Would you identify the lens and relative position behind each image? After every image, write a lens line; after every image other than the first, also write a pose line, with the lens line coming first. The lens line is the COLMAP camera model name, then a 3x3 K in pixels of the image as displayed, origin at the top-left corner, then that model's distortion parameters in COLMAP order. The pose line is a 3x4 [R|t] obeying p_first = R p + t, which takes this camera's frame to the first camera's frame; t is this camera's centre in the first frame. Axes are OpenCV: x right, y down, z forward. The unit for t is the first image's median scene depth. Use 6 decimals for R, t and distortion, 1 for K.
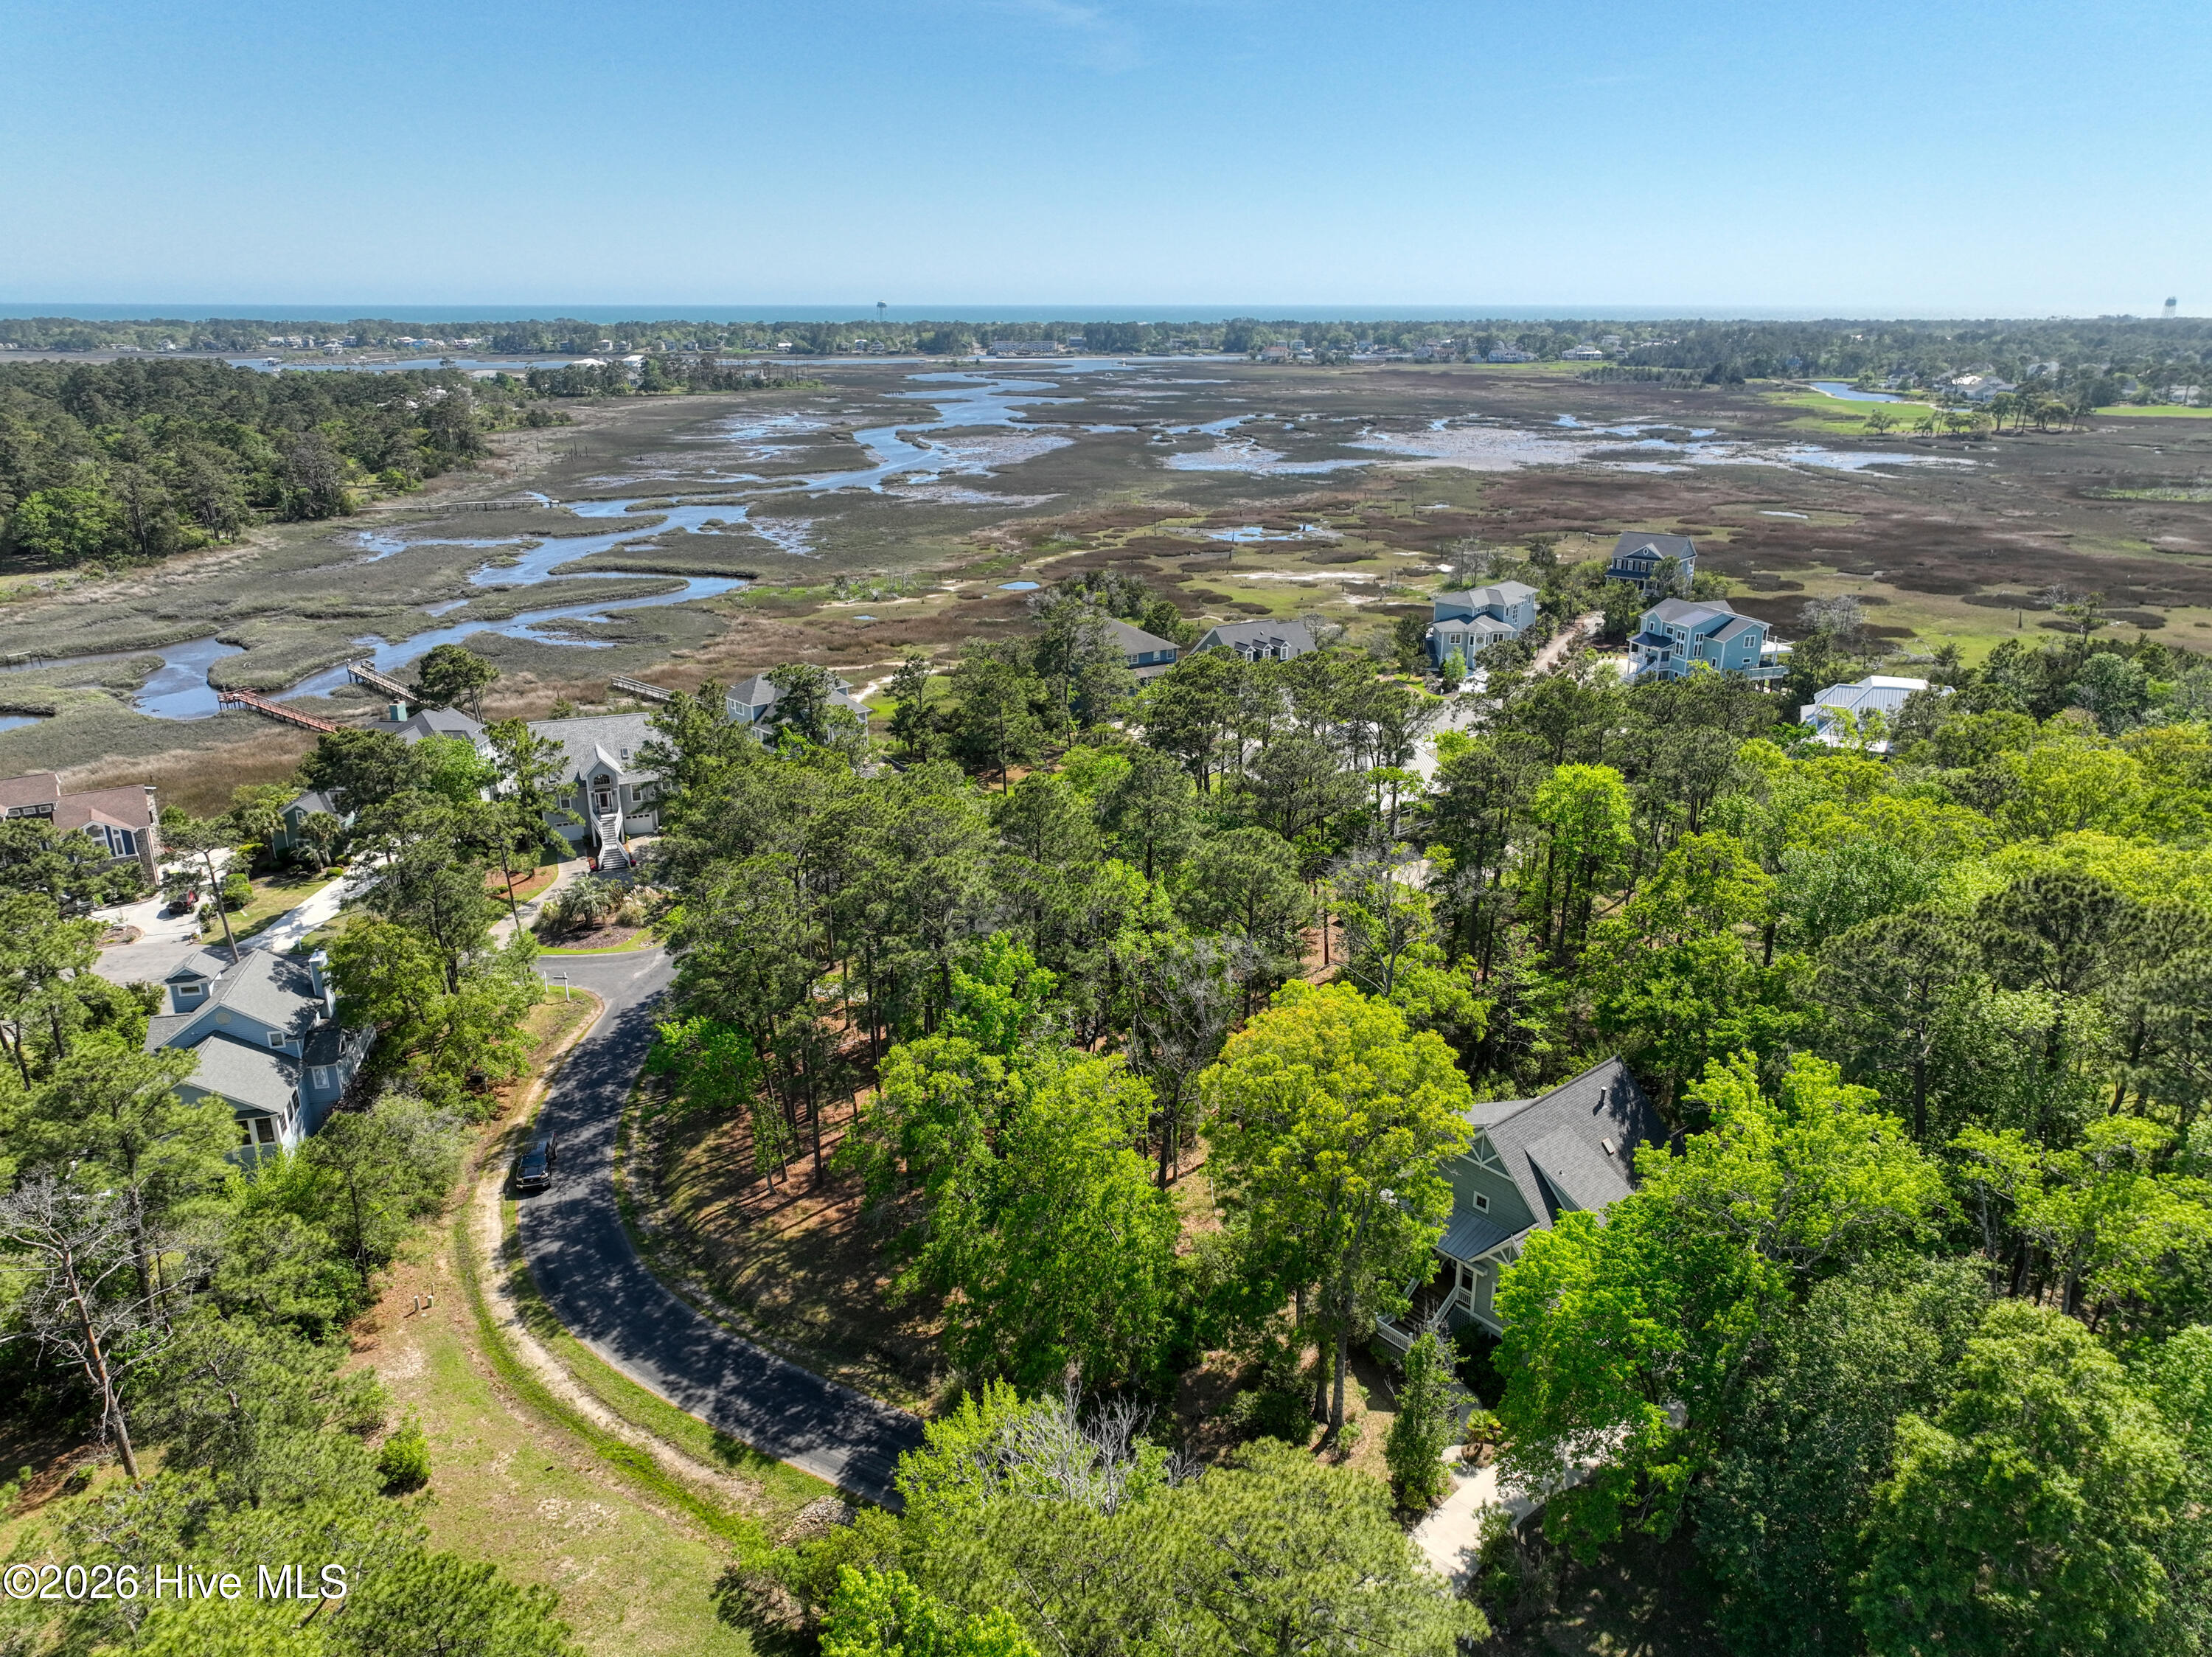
lens RADIAL K [[1558.0, 0, 1103.1], [0, 1558.0, 821.9], [0, 0, 1]] dist [0.001264, 0.021342]
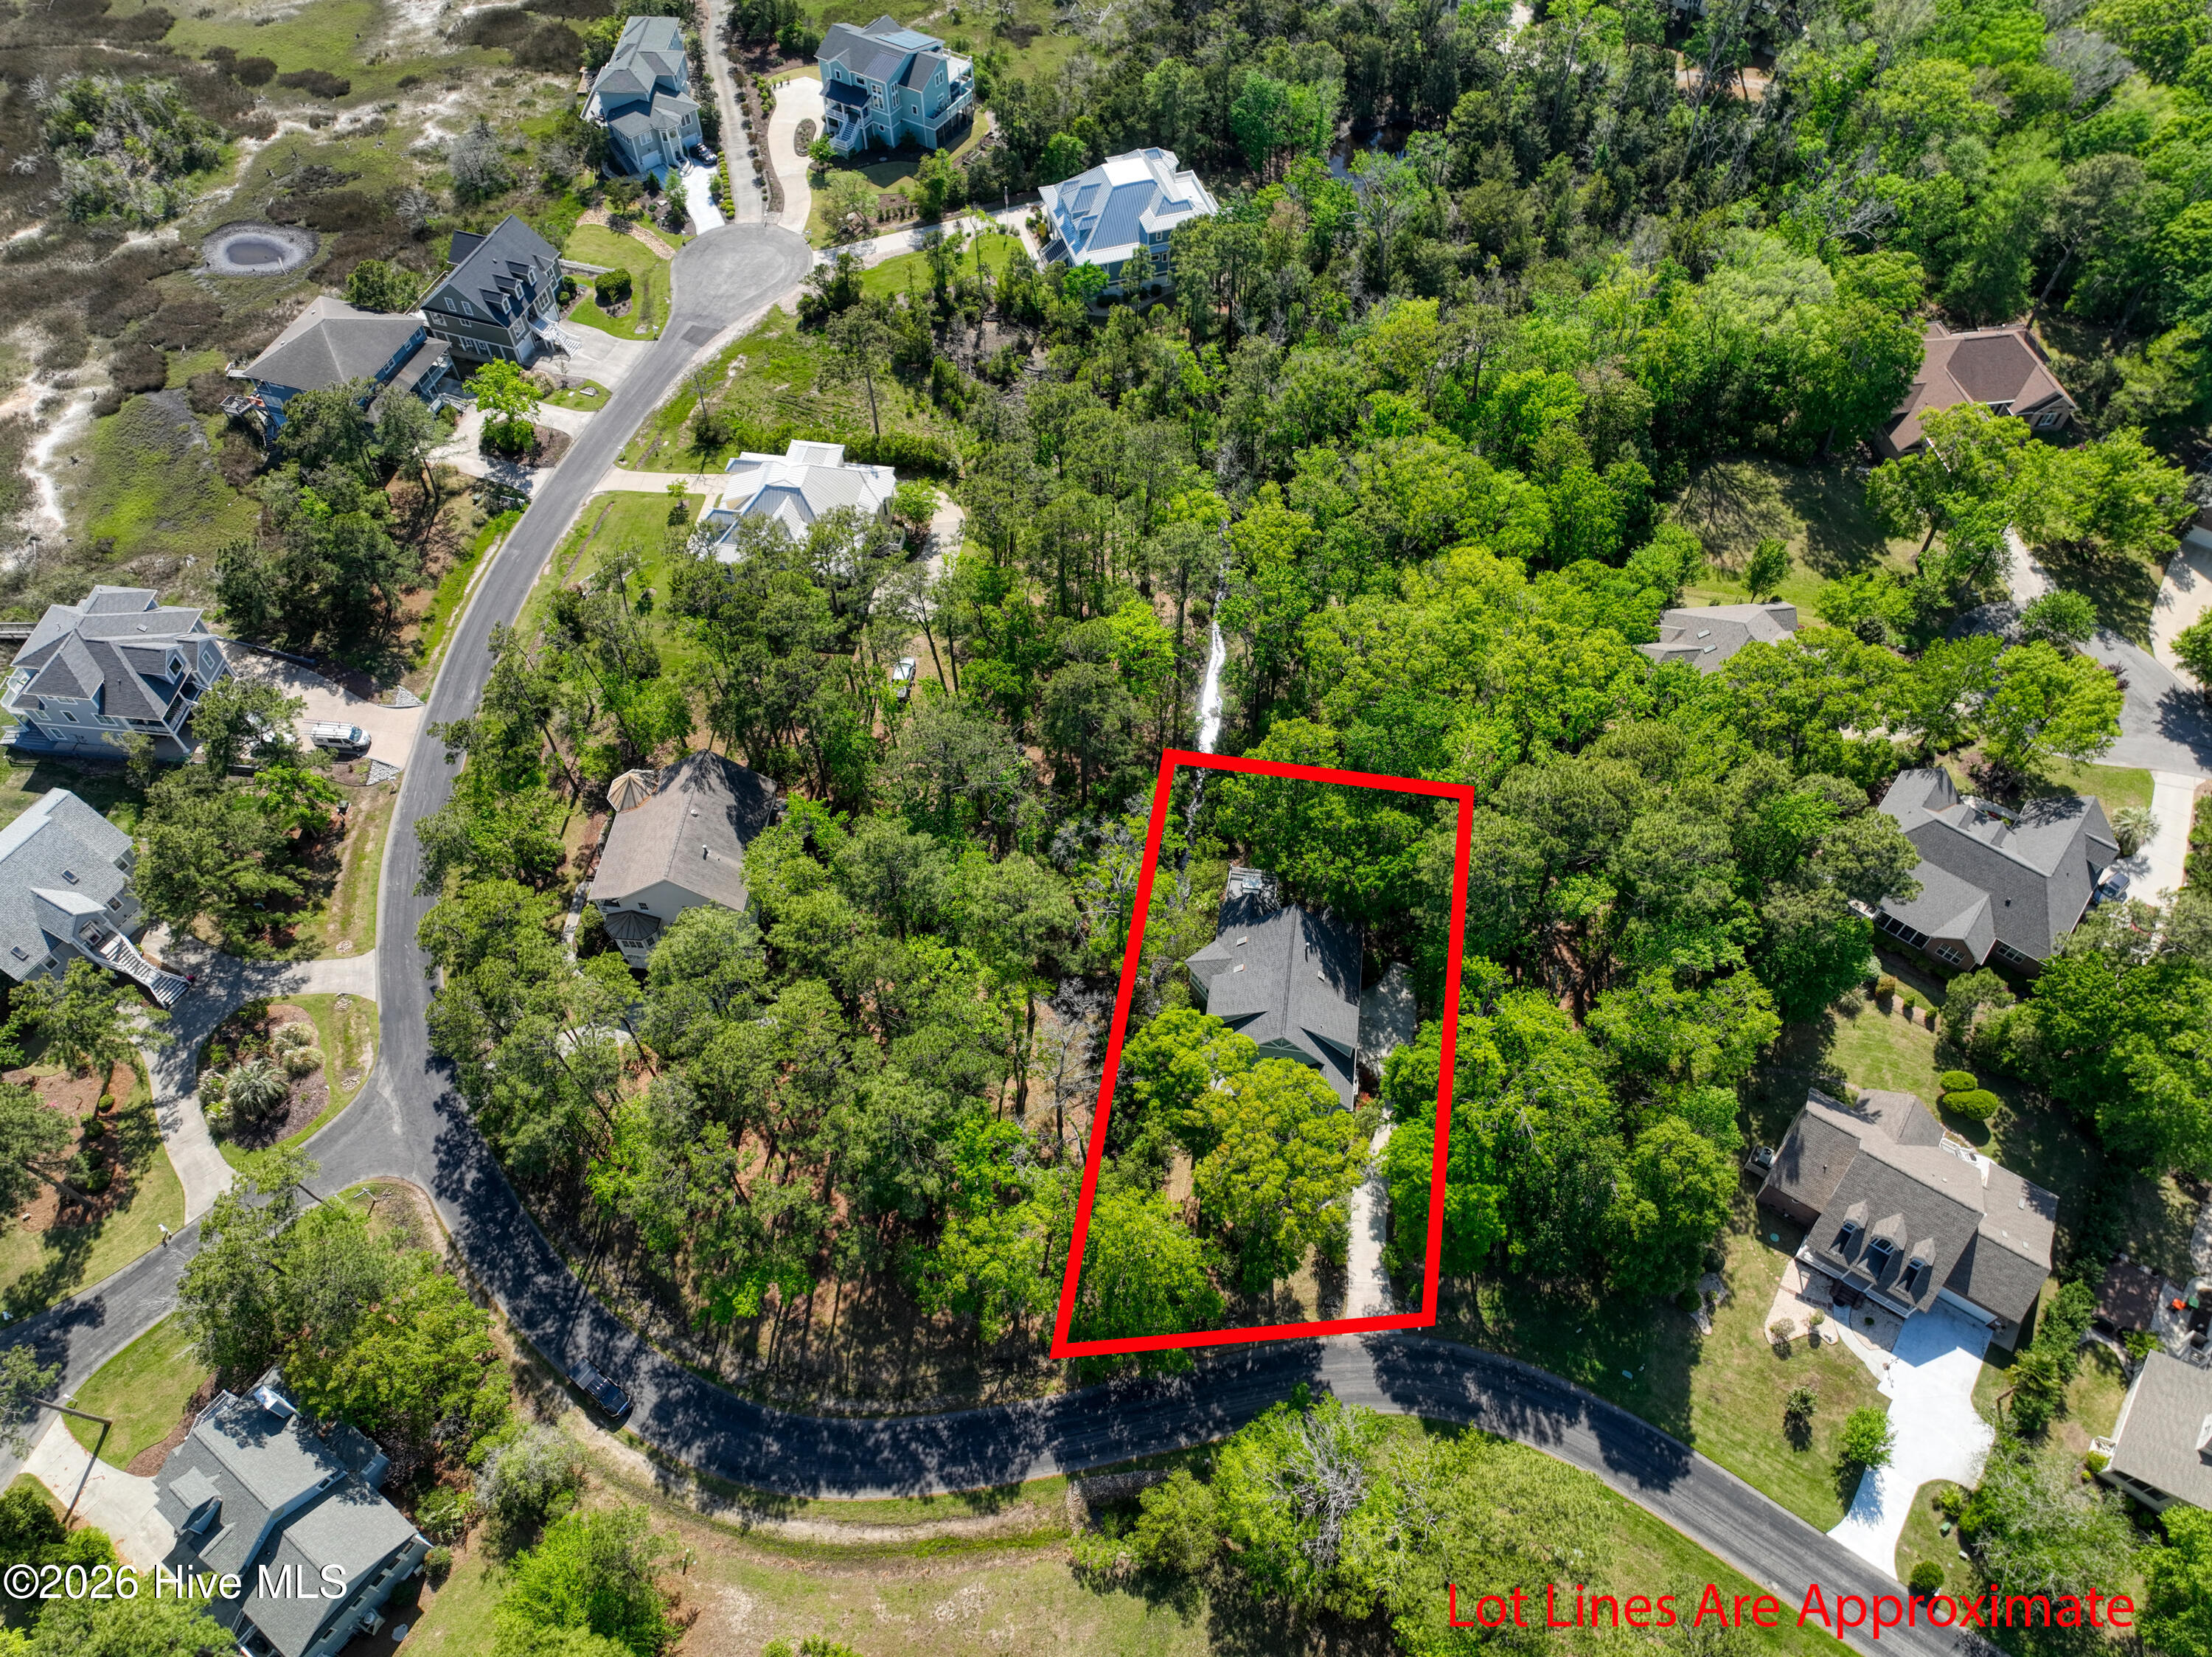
lens RADIAL K [[1558.0, 0, 1103.1], [0, 1558.0, 821.9], [0, 0, 1]] dist [0.001264, 0.021342]
pose [[0.766606, -0.515134, 0.383345, -0.078864], [0.200849, 0.759411, 0.618834, -0.203457], [-0.609898, -0.397407, 0.685633, 0.031212]]
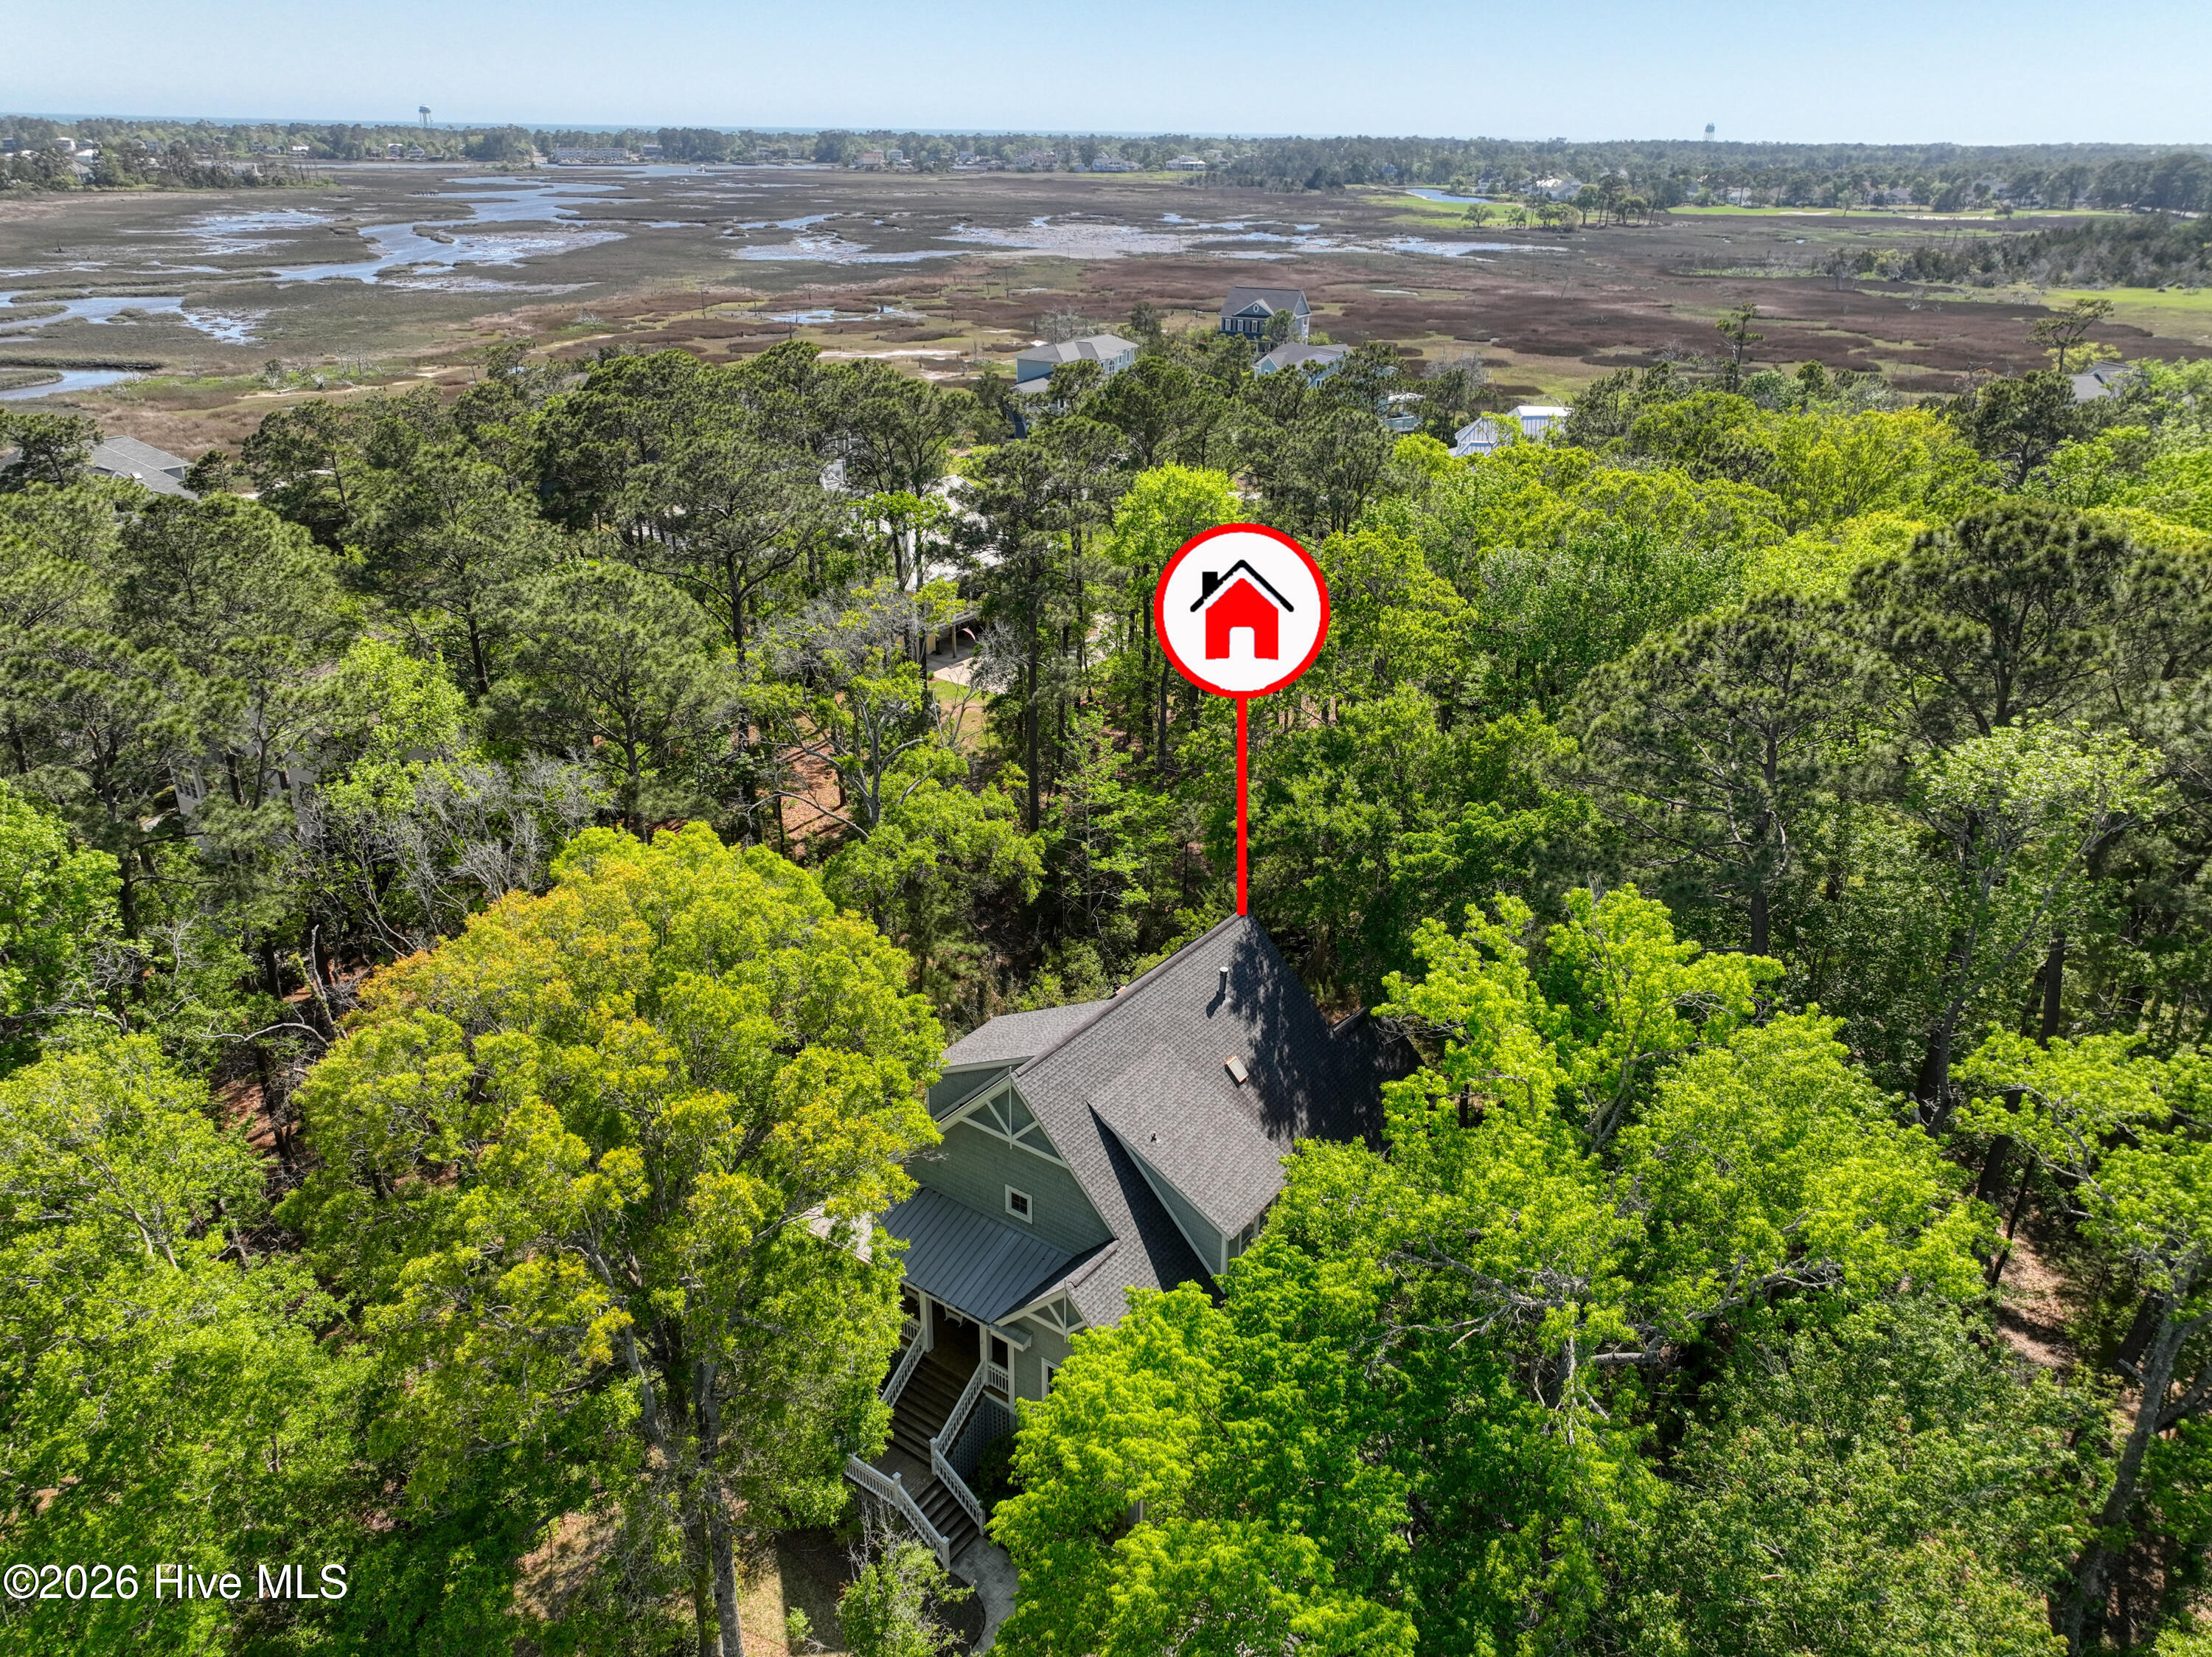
lens RADIAL K [[1568.2, 0, 1098.6], [0, 1568.2, 821.5], [0, 0, 1]] dist [-0.005625, 0.024569]
pose [[0.972914, -0.083790, 0.215445, 0.035924], [0.062618, 0.992678, 0.103297, 0.012480], [-0.222523, -0.087009, 0.971037, 0.104389]]
